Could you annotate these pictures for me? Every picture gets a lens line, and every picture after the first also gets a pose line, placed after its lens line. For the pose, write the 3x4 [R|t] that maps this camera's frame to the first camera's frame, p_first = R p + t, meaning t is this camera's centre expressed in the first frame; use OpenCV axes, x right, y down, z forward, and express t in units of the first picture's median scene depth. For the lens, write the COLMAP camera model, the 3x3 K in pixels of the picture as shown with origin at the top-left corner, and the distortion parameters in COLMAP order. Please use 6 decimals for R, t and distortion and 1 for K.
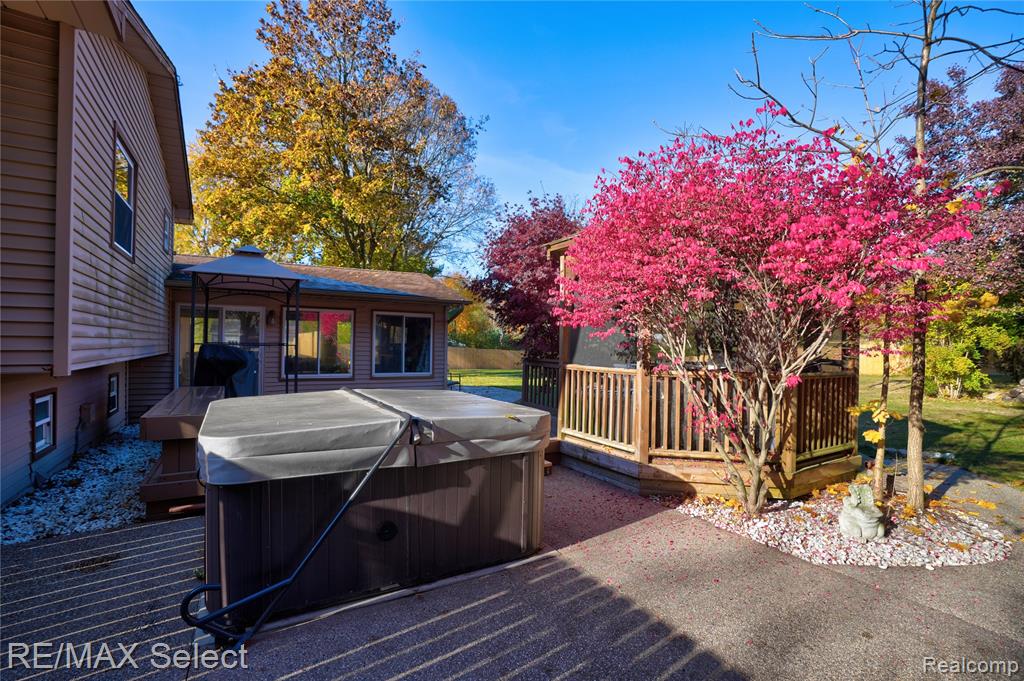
lens RADIAL K [[473.6, 0, 519.0], [0, 473.6, 340.4], [0, 0, 1]] dist [-0.062003, 0.023331]
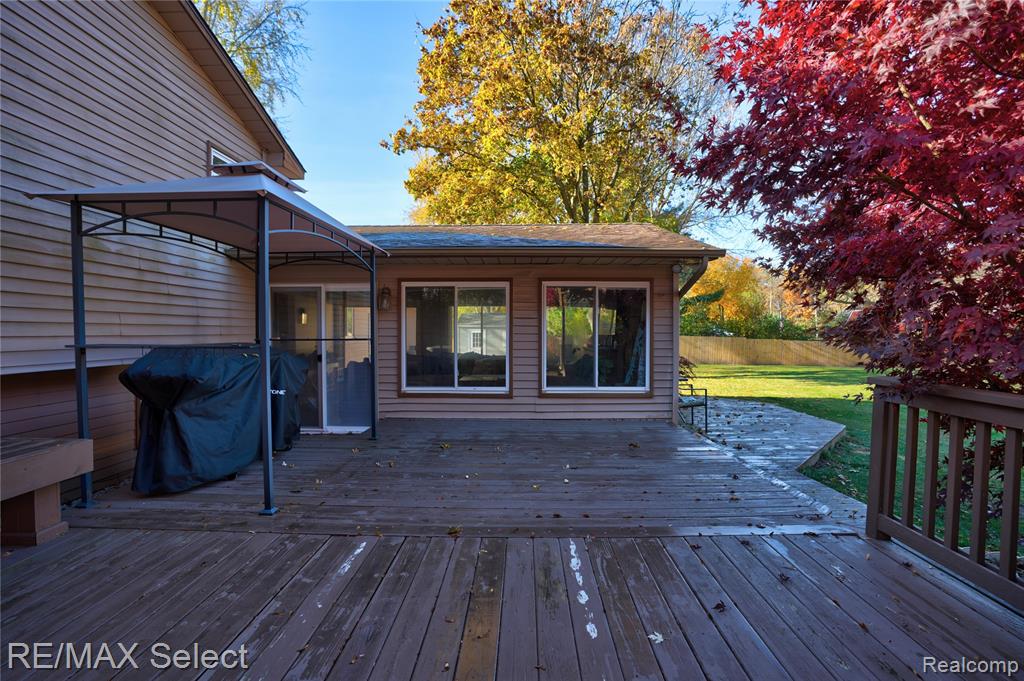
lens RADIAL K [[473.6, 0, 519.0], [0, 473.6, 340.4], [0, 0, 1]] dist [-0.062003, 0.023331]
pose [[0.853162, -0.005887, -0.521613, -0.026168], [0.017308, 0.999705, 0.017026, 0.001010], [0.521359, -0.023554, 0.853012, 0.450930]]
